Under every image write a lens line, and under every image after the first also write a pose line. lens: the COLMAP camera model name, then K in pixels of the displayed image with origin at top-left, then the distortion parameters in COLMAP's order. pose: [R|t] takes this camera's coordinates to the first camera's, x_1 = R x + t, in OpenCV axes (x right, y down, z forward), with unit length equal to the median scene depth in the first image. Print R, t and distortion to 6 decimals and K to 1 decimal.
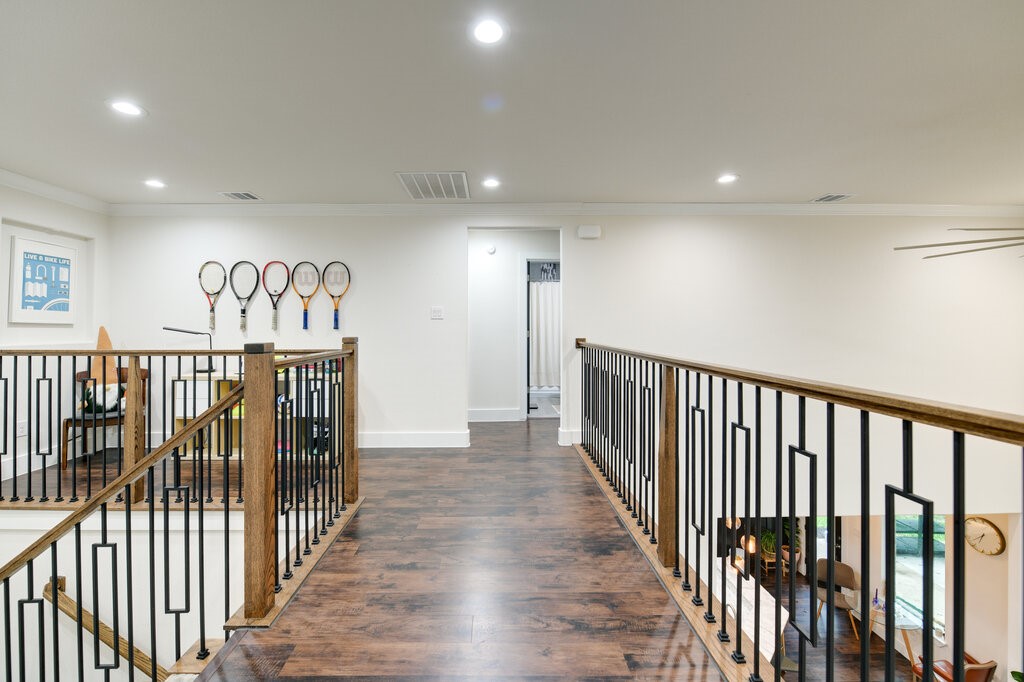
lens RADIAL K [[410.4, 0, 508.5], [0, 410.4, 331.0], [0, 0, 1]] dist [0.001063, -0.000096]
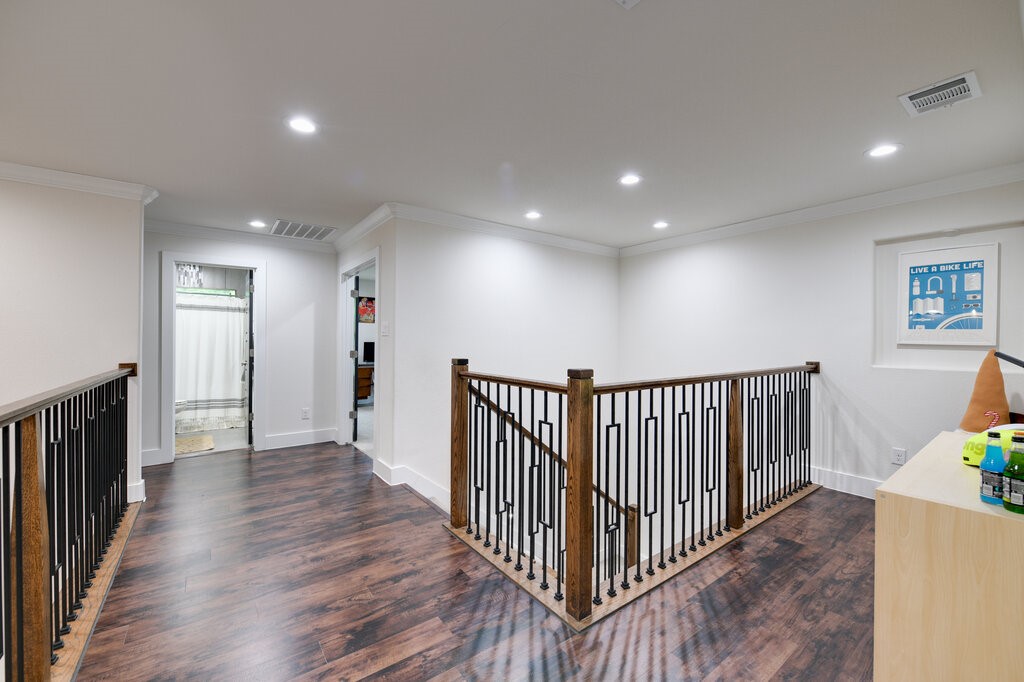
lens RADIAL K [[410.4, 0, 516.0], [0, 410.4, 339.4], [0, 0, 1]] dist [0.001063, -0.000096]
pose [[-0.818996, -0.000875, -0.573799, 0.069348], [-0.007212, 0.999936, 0.008768, -0.031934], [0.573754, 0.011319, -0.818950, 1.218222]]
